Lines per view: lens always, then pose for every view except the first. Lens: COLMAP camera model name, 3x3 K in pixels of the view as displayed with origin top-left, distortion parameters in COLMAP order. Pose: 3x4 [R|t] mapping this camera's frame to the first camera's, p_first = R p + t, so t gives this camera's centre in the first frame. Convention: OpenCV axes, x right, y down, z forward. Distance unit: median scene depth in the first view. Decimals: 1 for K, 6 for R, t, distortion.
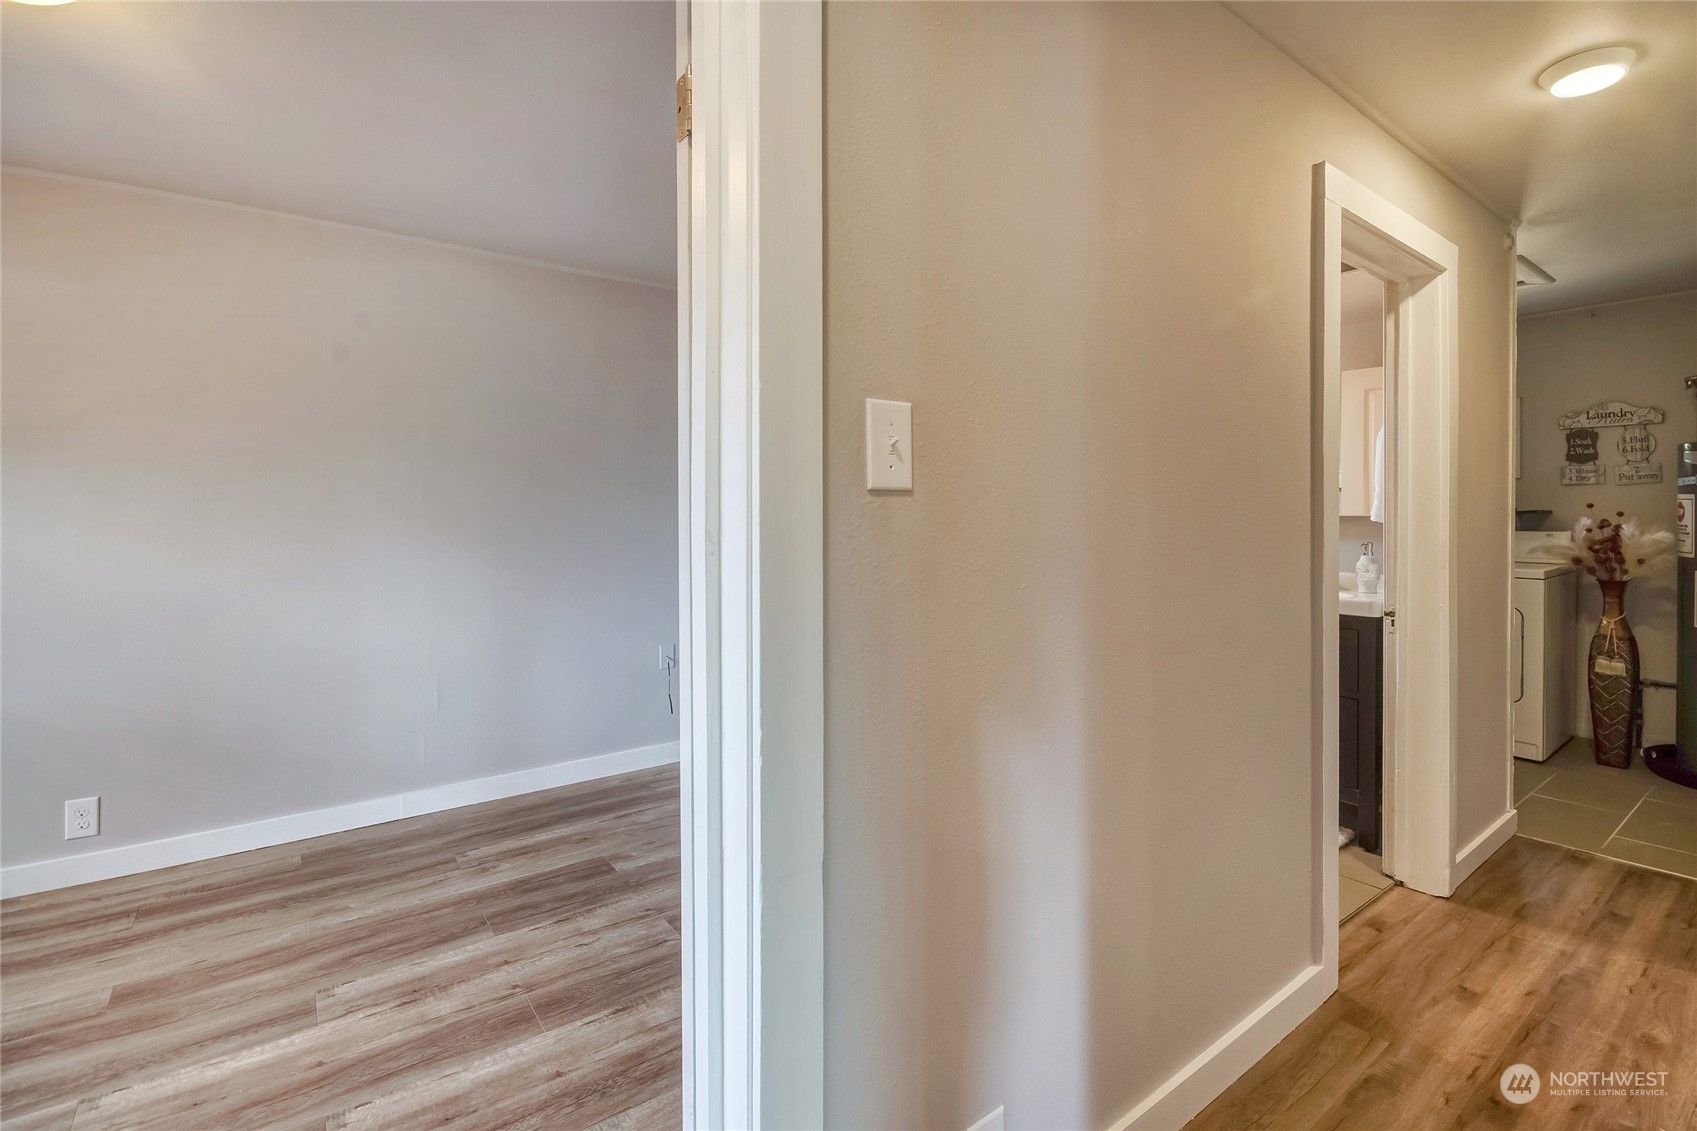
lens RADIAL K [[776.8, 0, 862.6], [0, 776.8, 530.7], [0, 0, 1]] dist [0.019044, -0.015681]
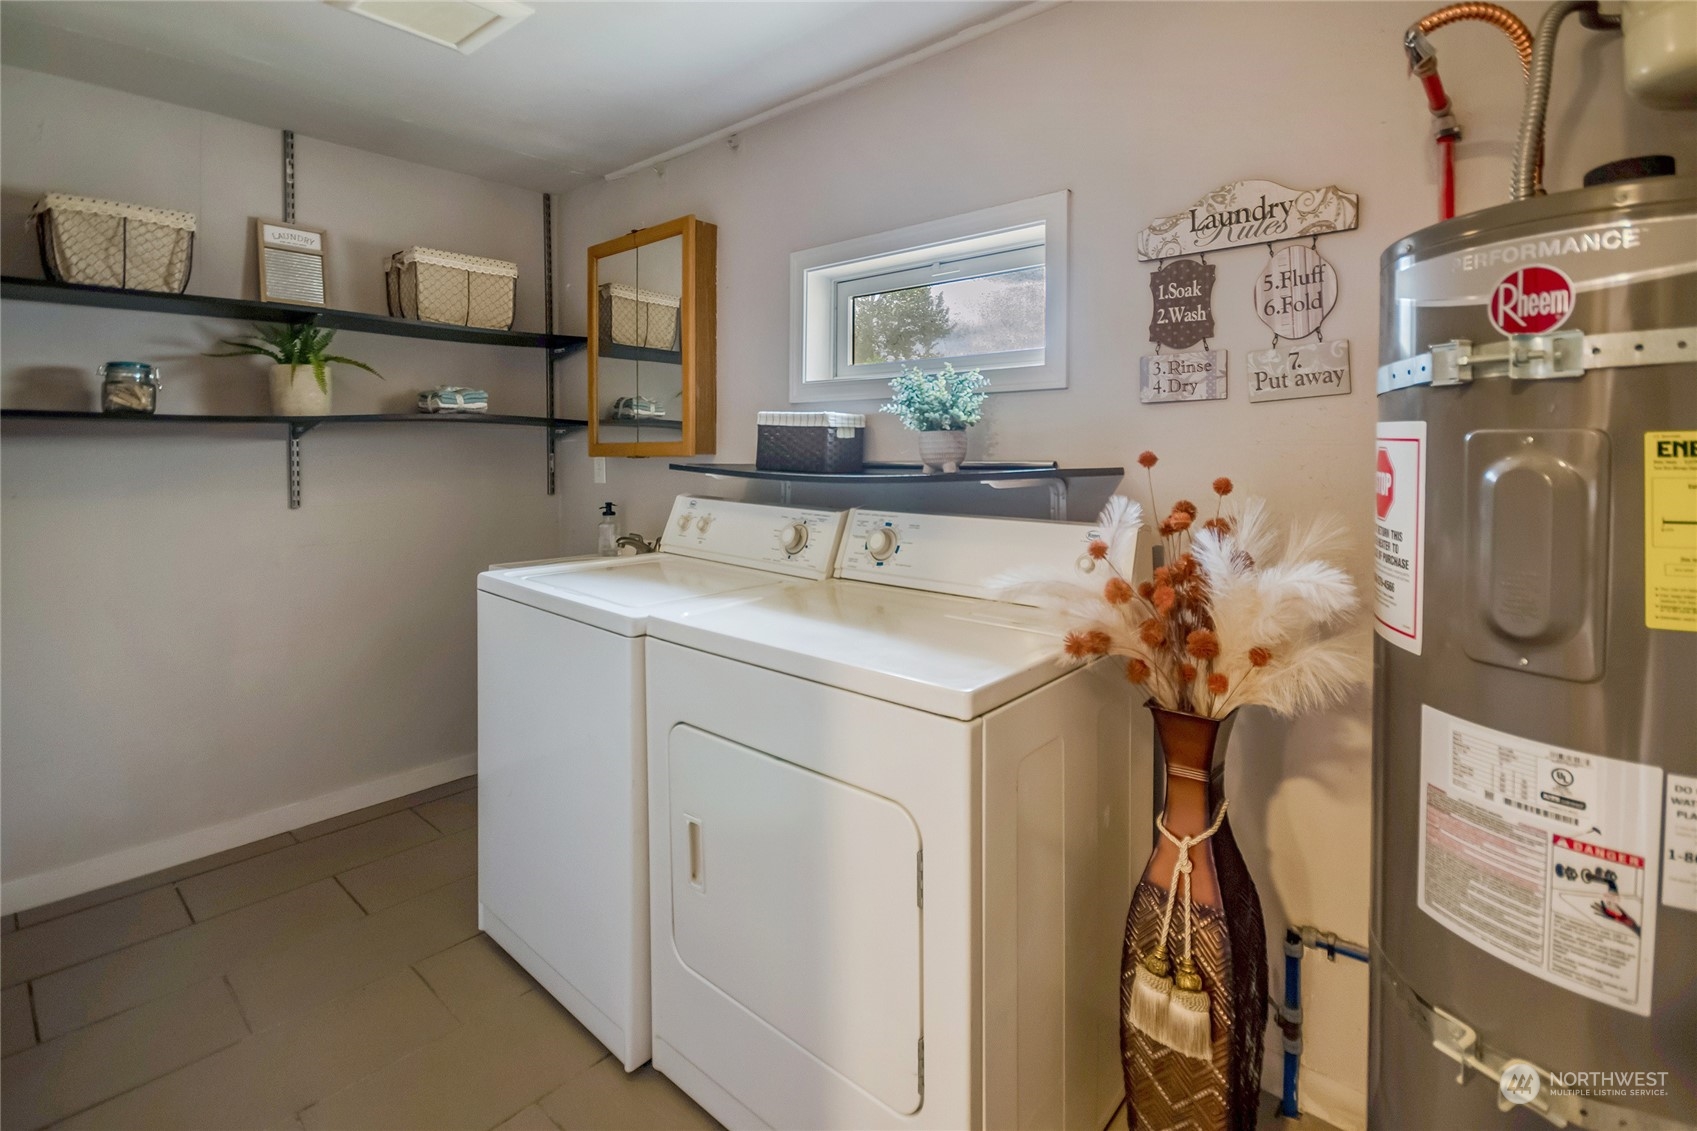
lens RADIAL K [[792.6, 0, 864.6], [0, 792.6, 496.0], [0, 0, 1]] dist [-0.000241, -0.000312]
pose [[0.980256, -0.012986, 0.197304, 0.716417], [0.006562, 0.999428, 0.033176, -0.027219], [-0.197622, -0.031226, 0.979781, 0.667818]]
